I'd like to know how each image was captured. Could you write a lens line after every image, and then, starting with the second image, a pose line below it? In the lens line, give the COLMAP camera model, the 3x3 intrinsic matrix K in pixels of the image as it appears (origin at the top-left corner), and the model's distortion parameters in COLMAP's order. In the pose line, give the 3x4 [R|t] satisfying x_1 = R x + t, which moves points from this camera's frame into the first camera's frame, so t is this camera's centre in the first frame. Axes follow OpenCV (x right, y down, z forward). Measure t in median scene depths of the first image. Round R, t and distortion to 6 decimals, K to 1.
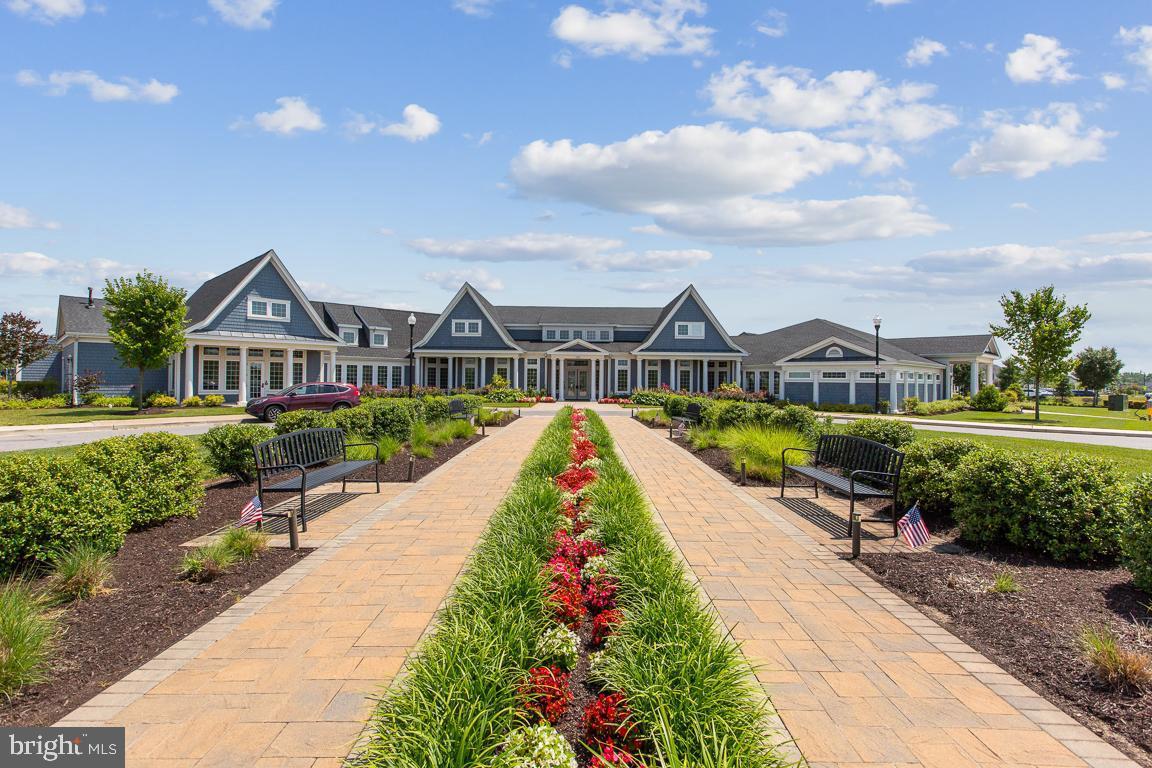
lens RADIAL K [[562.1, 0, 576.0], [0, 562.1, 382.1], [0, 0, 1]] dist [0.002374, 0.000553]
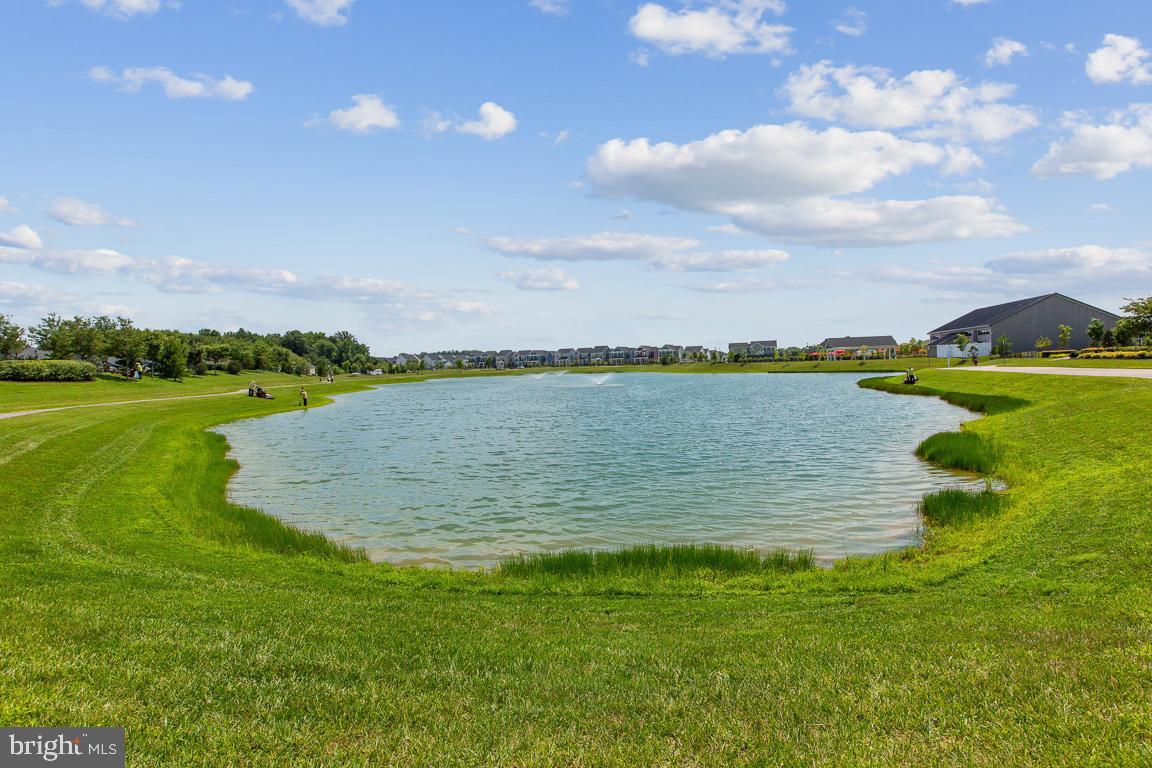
lens RADIAL K [[562.1, 0, 575.2], [0, 562.1, 383.2], [0, 0, 1]] dist [0.002374, 0.000553]
pose [[0.999990, 0.004271, 0.000954, -0.136612], [-0.004271, 0.999991, -0.000763, 0.002392], [-0.000957, 0.000759, 0.999999, 0.007071]]
